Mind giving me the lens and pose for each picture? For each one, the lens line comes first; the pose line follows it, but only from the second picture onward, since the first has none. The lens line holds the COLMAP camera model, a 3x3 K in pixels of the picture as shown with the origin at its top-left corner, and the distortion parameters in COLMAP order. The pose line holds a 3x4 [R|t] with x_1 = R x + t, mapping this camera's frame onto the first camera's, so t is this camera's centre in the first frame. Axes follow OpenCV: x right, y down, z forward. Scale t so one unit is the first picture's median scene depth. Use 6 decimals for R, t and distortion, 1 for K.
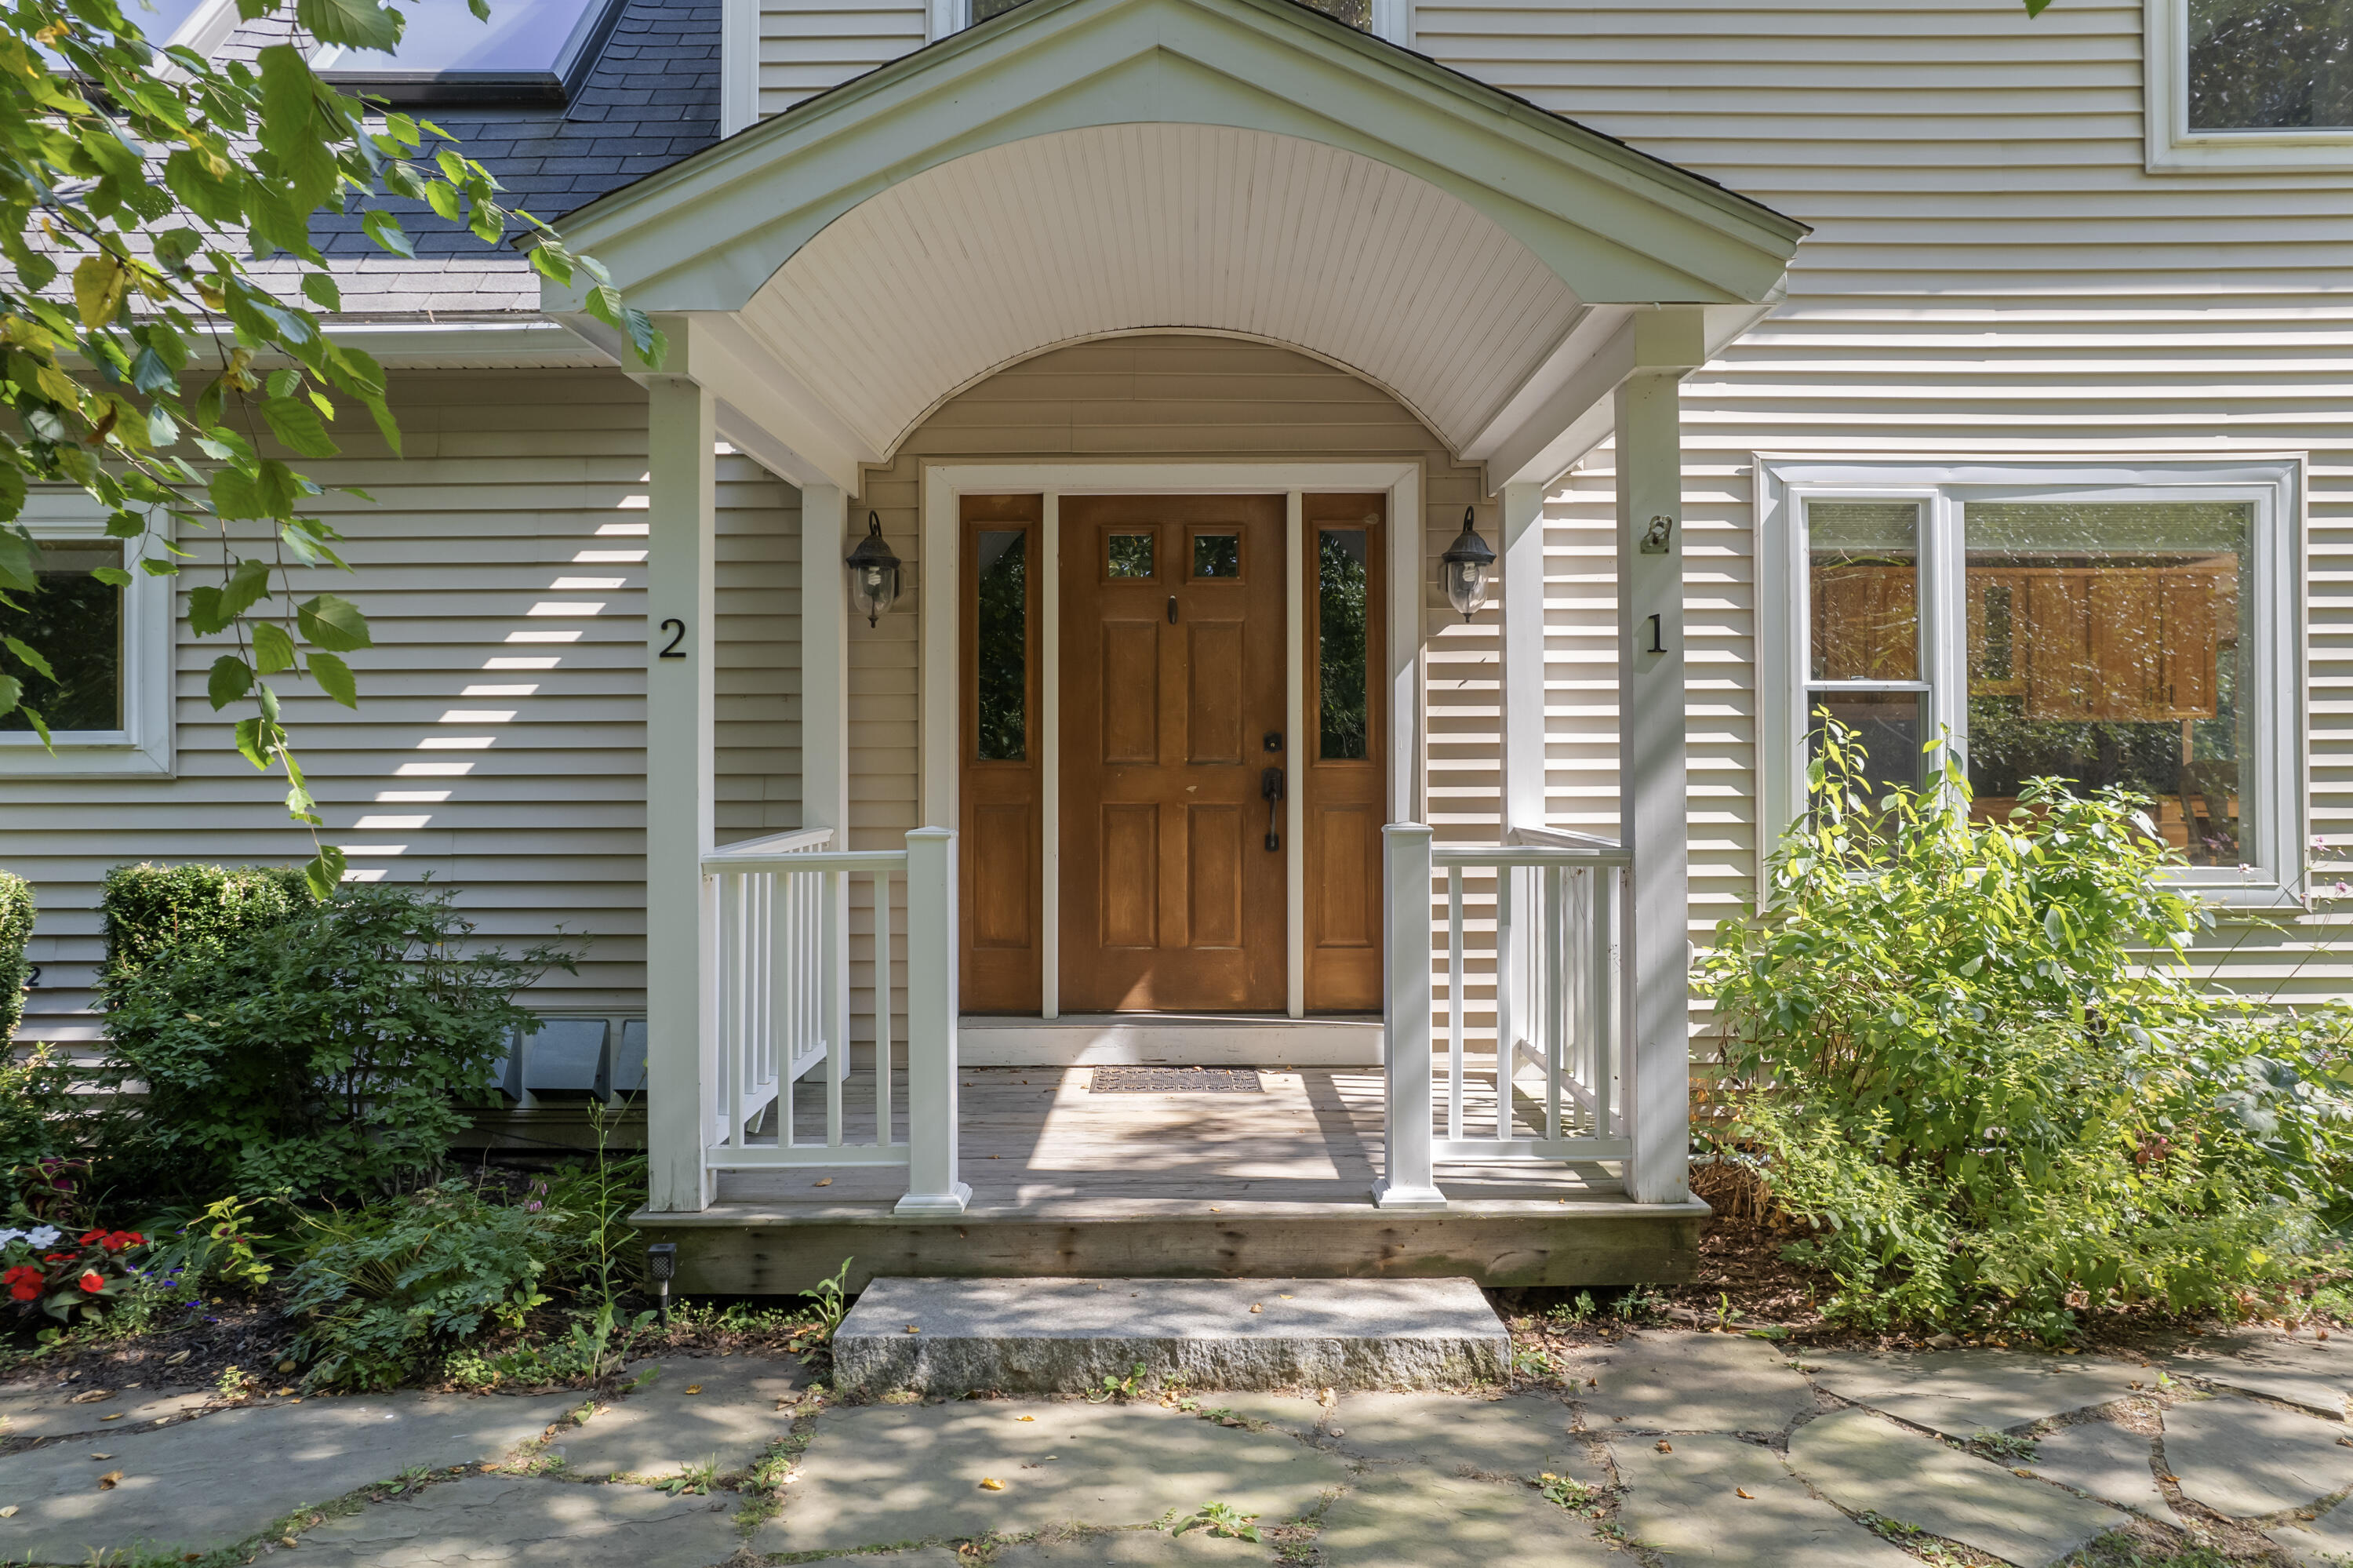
lens RADIAL K [[1490.0, 0, 1176.5], [0, 1490.0, 784.0], [0, 0, 1]] dist [-0.082072, 0.080520]
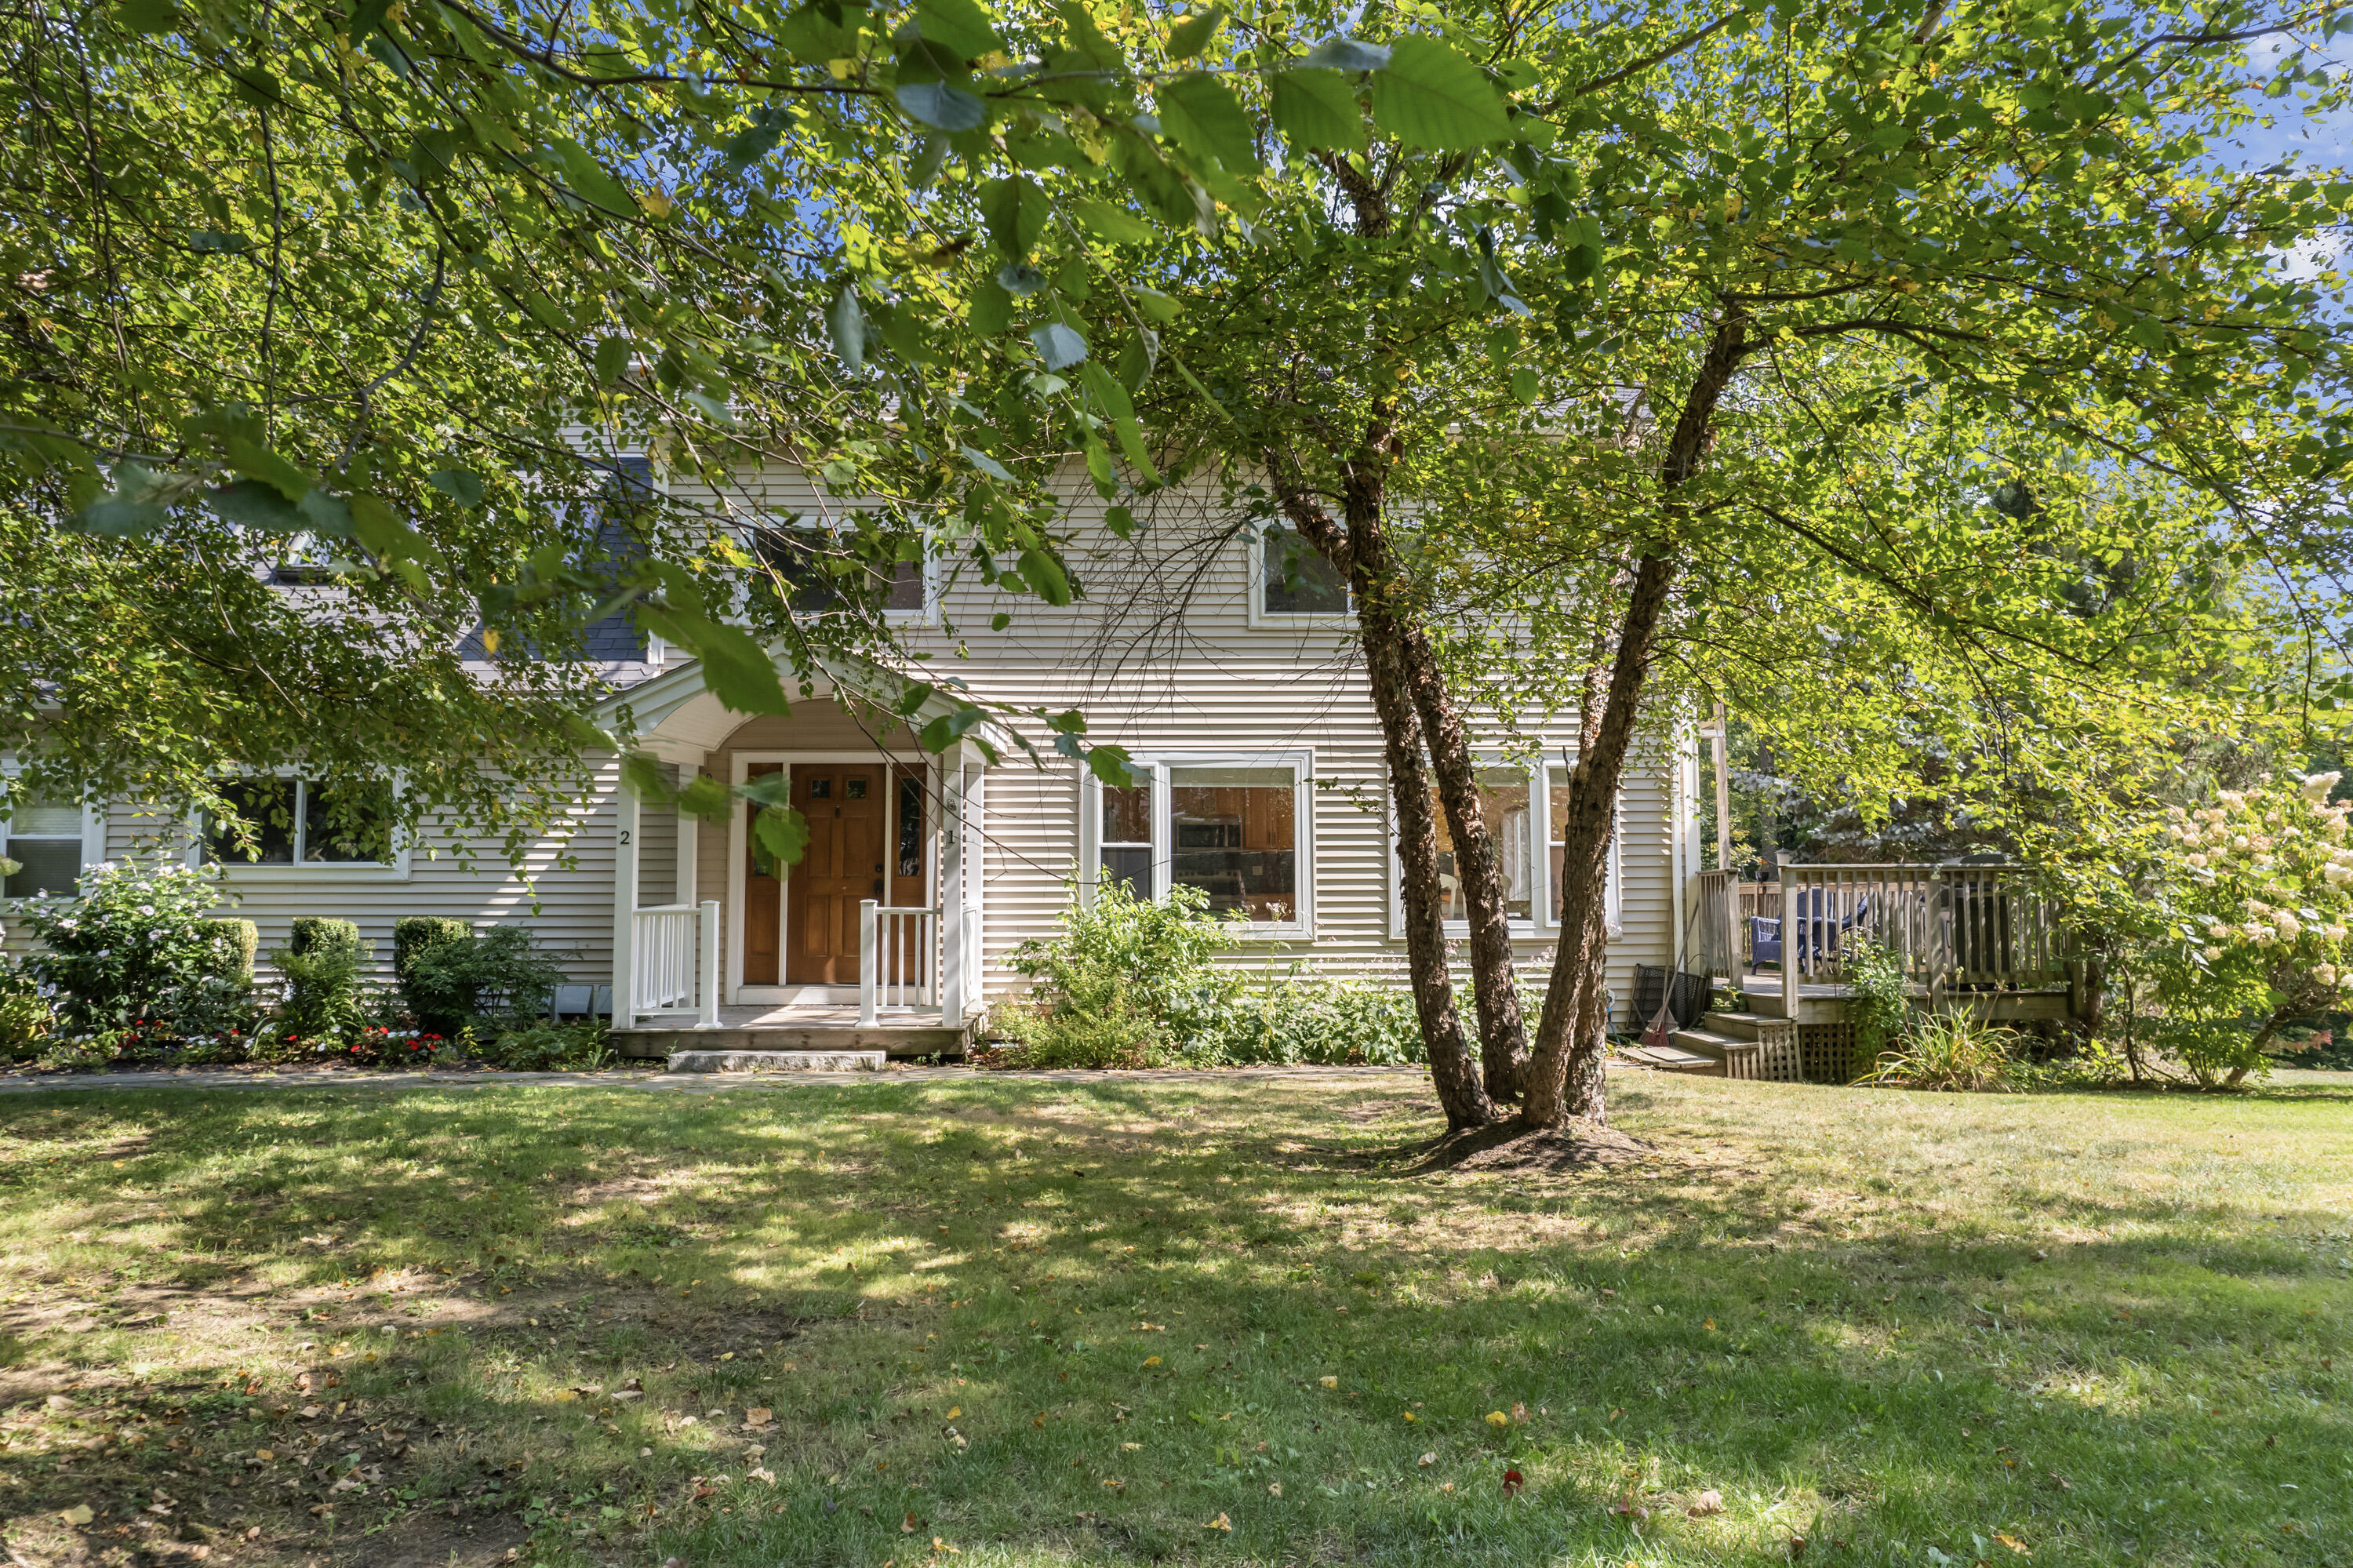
lens RADIAL K [[1490.0, 0, 1176.5], [0, 1490.0, 784.0], [0, 0, 1]] dist [-0.082072, 0.080520]
pose [[0.999581, 0.002614, 0.028837, 0.481824], [-0.000725, 0.997865, -0.065311, -0.007955], [-0.028946, 0.065262, 0.997448, -1.412653]]
